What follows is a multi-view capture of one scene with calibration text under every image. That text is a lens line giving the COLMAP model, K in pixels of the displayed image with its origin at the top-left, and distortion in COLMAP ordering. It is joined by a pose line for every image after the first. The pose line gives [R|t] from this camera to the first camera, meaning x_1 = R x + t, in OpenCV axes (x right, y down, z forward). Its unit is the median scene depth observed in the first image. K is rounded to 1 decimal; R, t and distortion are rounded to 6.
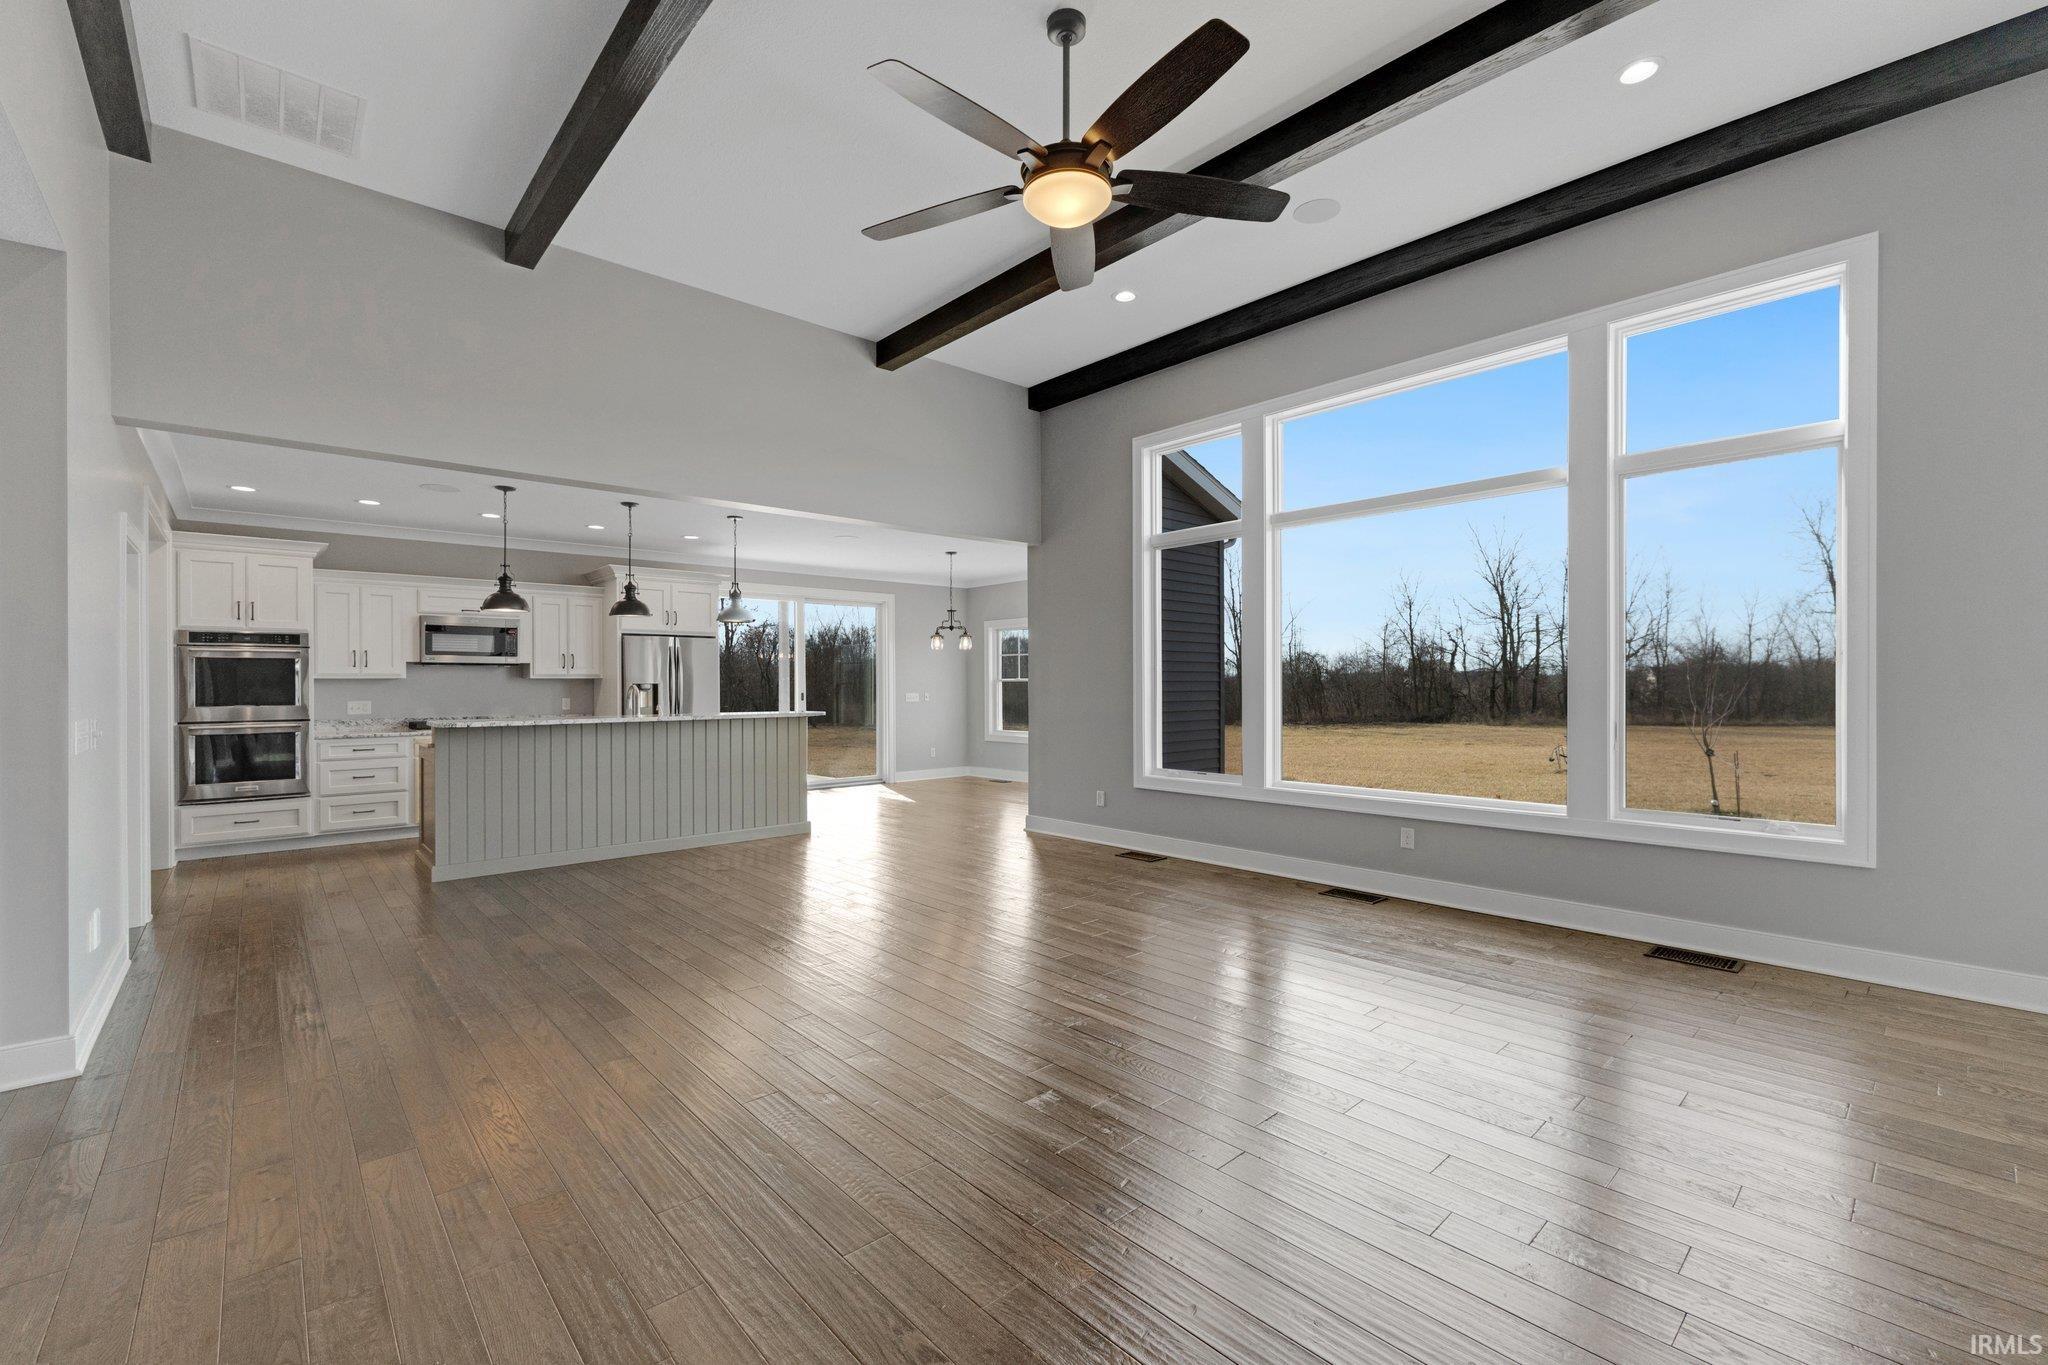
lens RADIAL K [[853.0, 0, 1027.4], [0, 853.0, 674.5], [0, 0, 1]] dist [-0.010307, 0.000274]
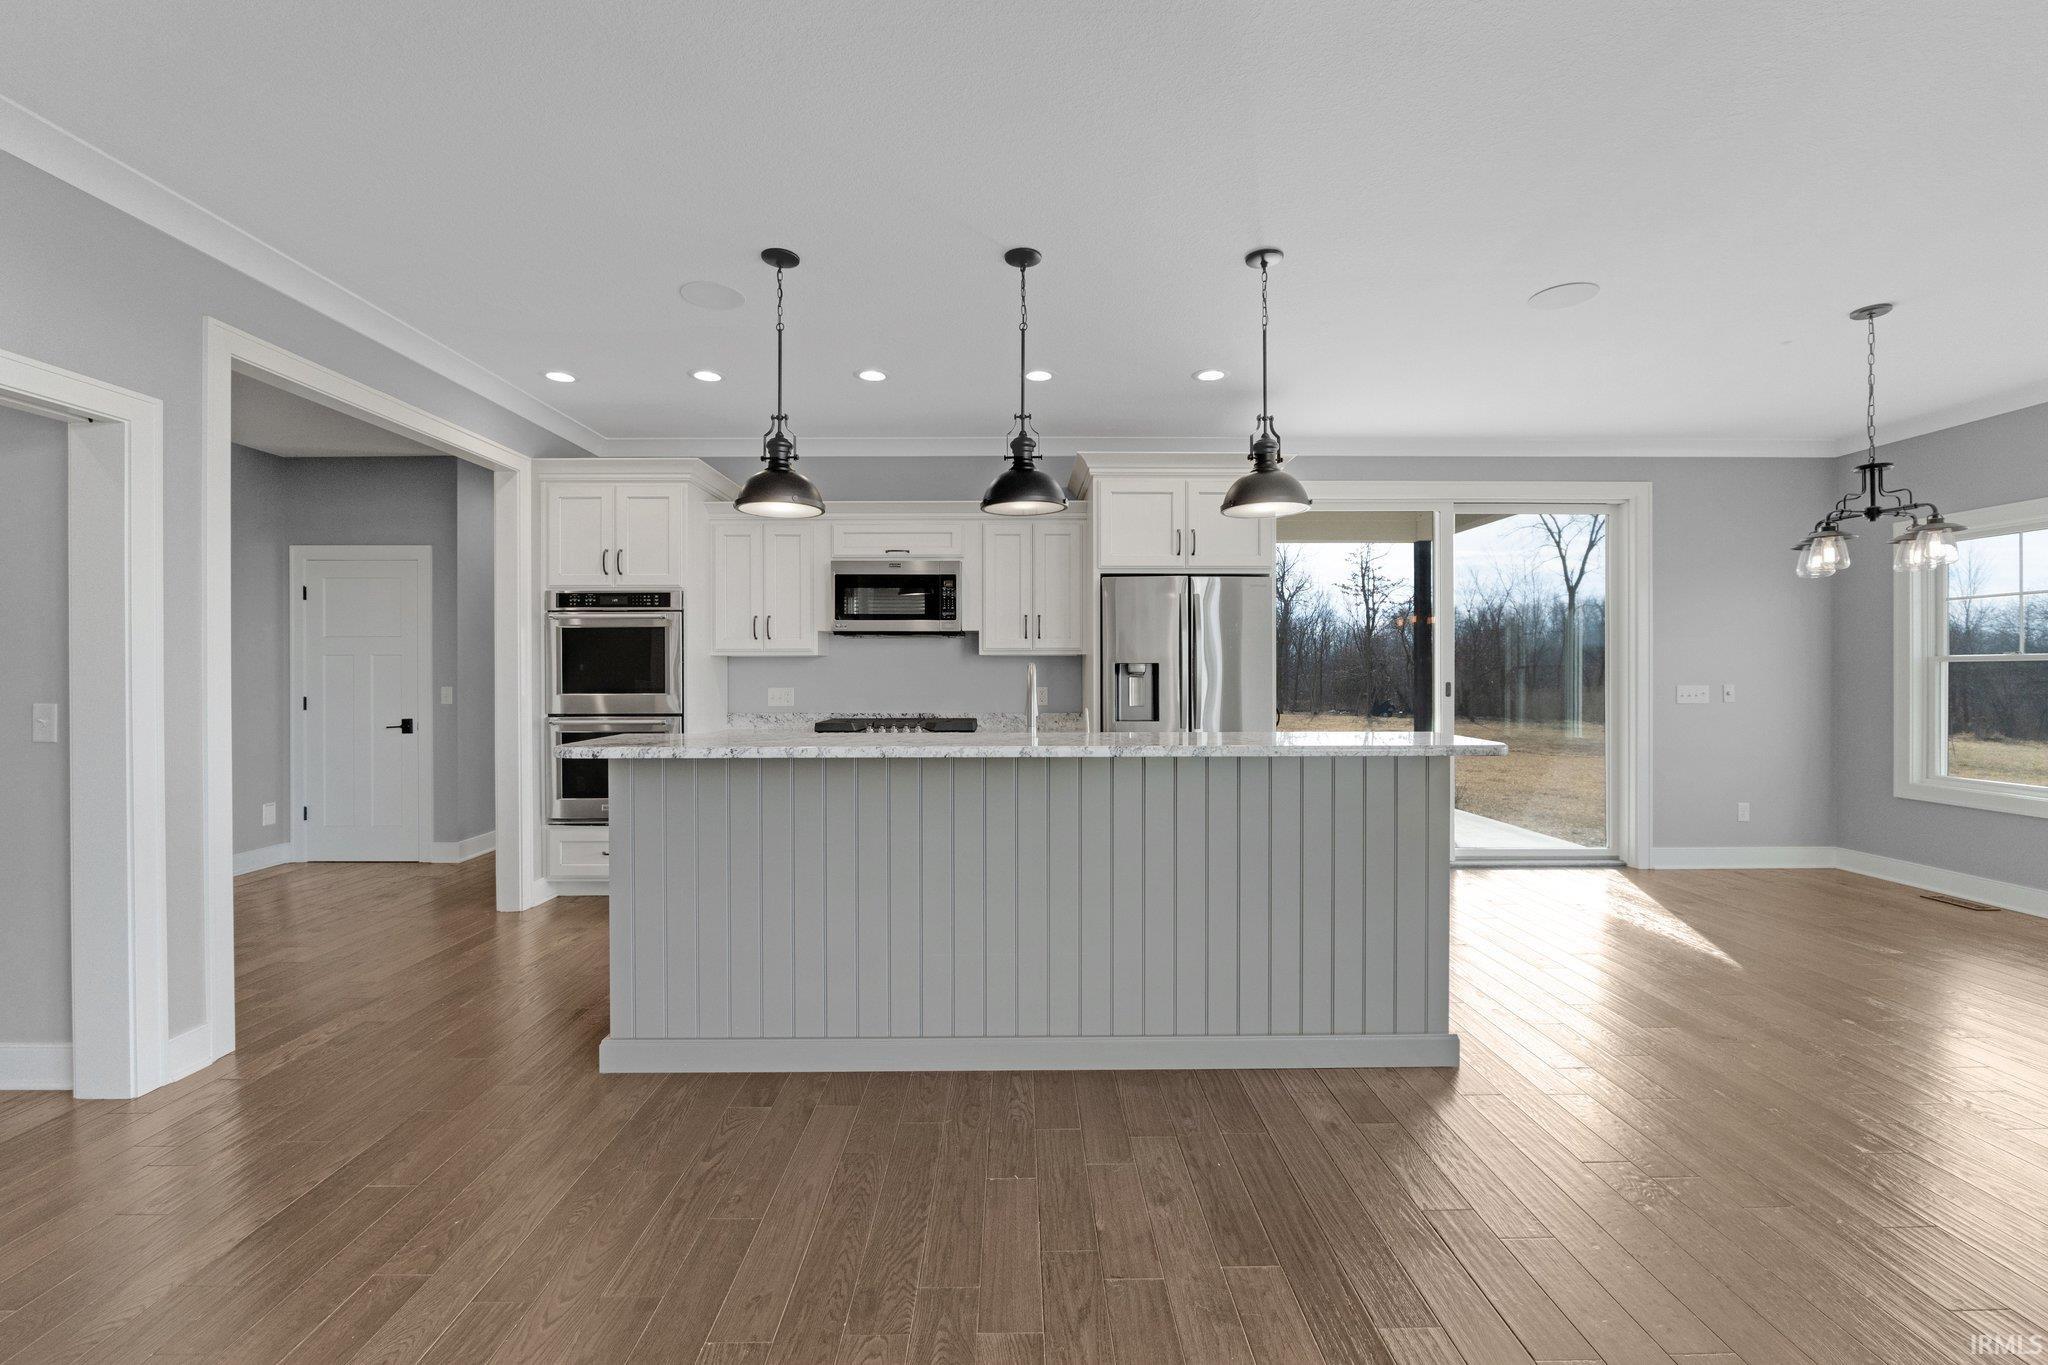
lens RADIAL K [[853.0, 0, 1027.4], [0, 853.0, 674.5], [0, 0, 1]] dist [-0.010307, 0.000274]
pose [[0.746888, 0.006510, -0.664918, -0.134978], [0.005342, 0.999861, 0.015790, 0.008978], [0.664928, -0.015346, 0.746750, 0.540536]]
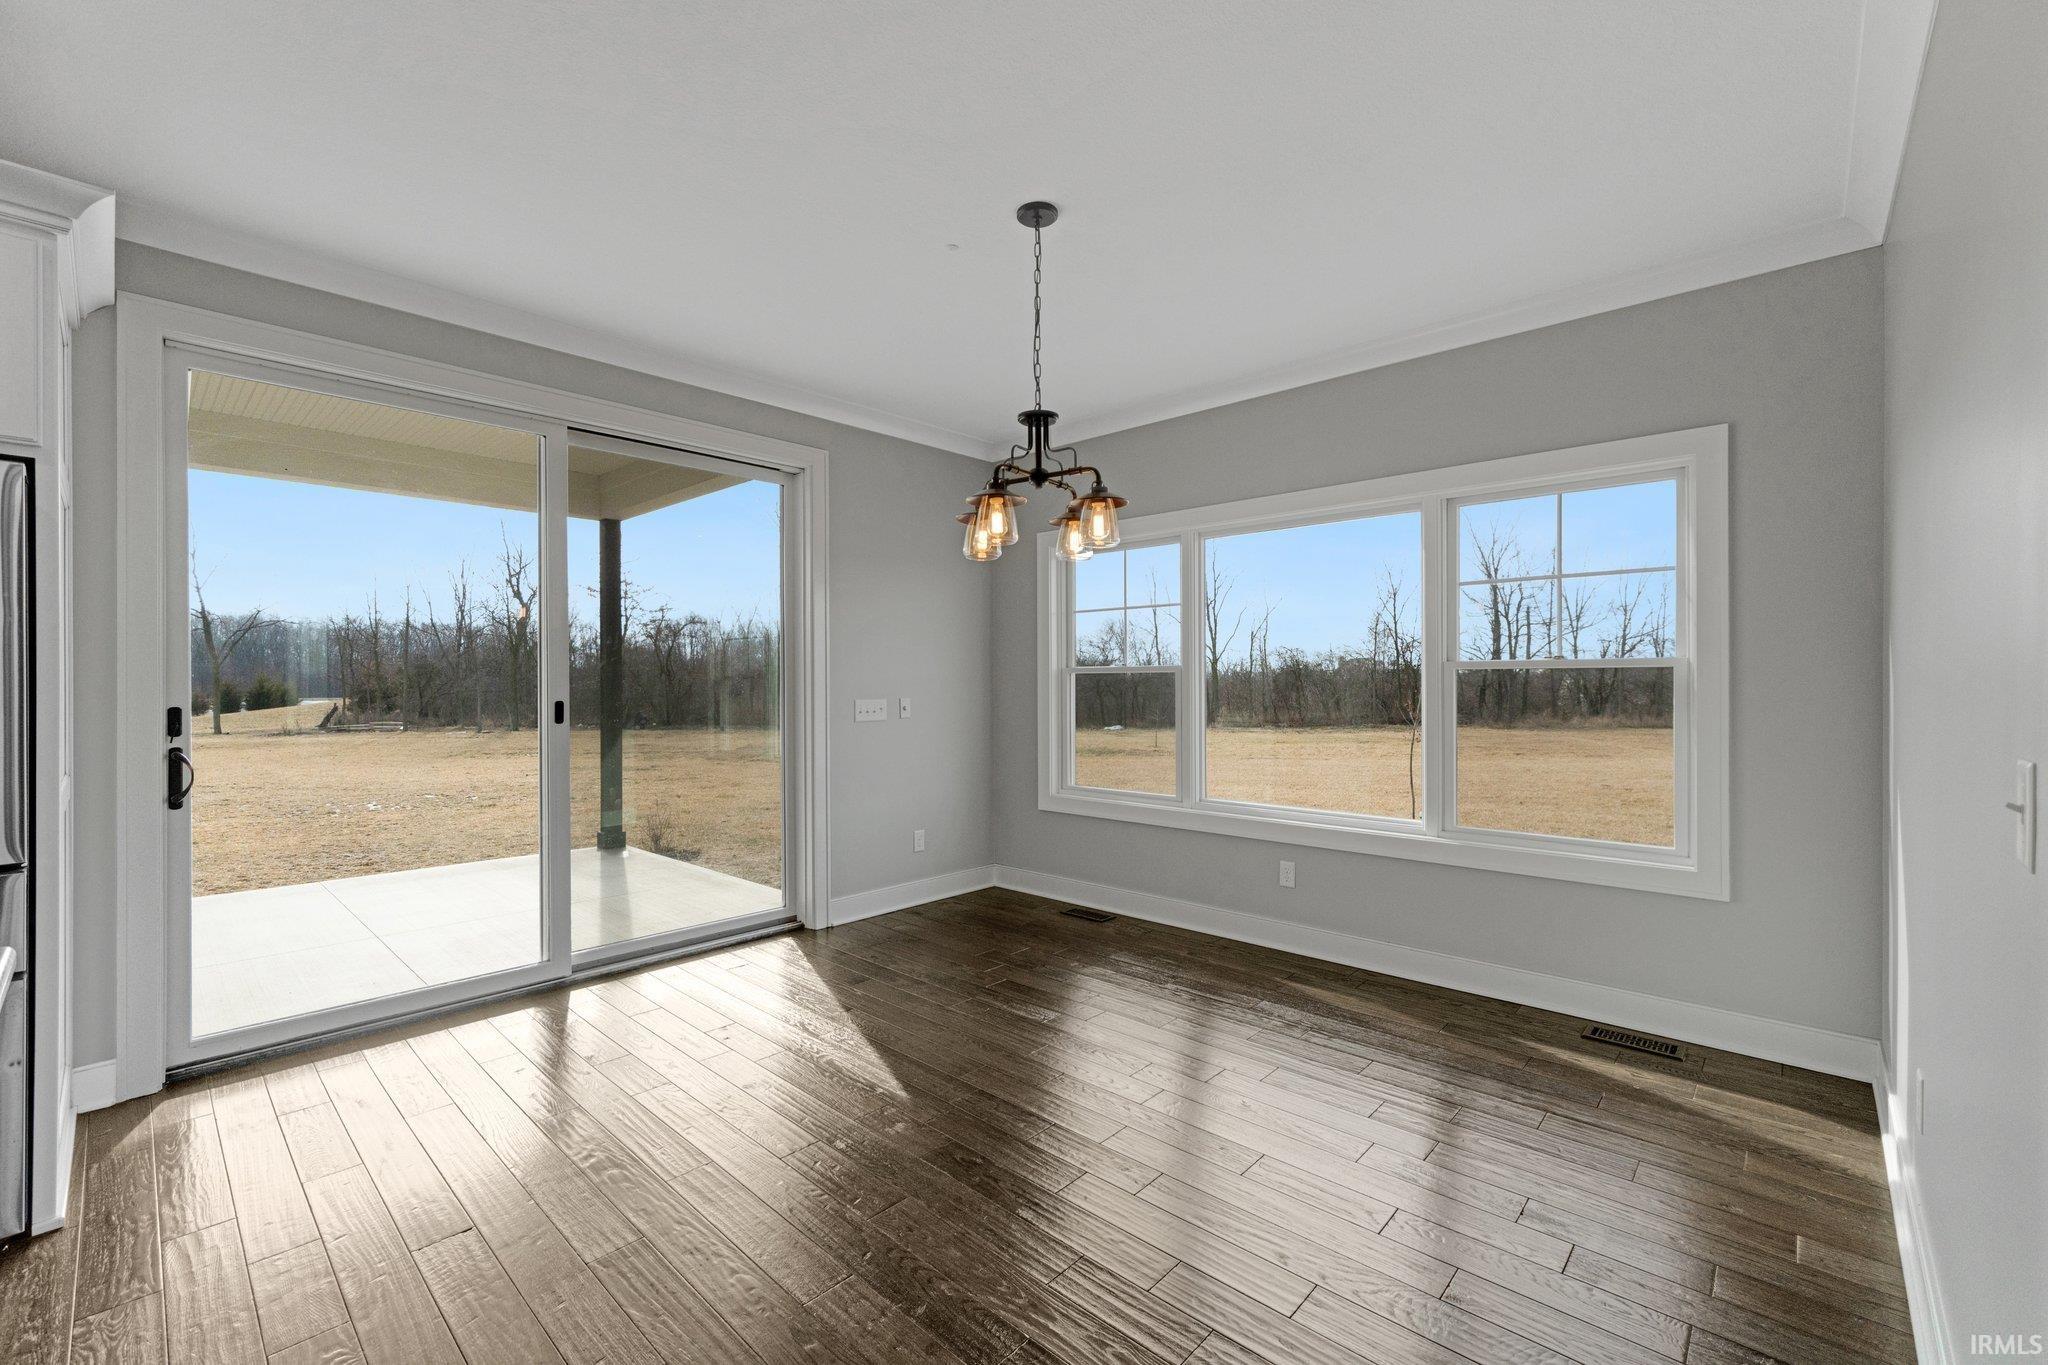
lens RADIAL K [[853.0, 0, 1027.4], [0, 853.0, 674.5], [0, 0, 1]] dist [-0.010307, 0.000274]
pose [[0.996260, 0.003586, 0.086326, -0.132648], [-0.003930, 0.999985, 0.003810, 0.011417], [-0.086311, -0.004135, 0.996260, 0.809757]]
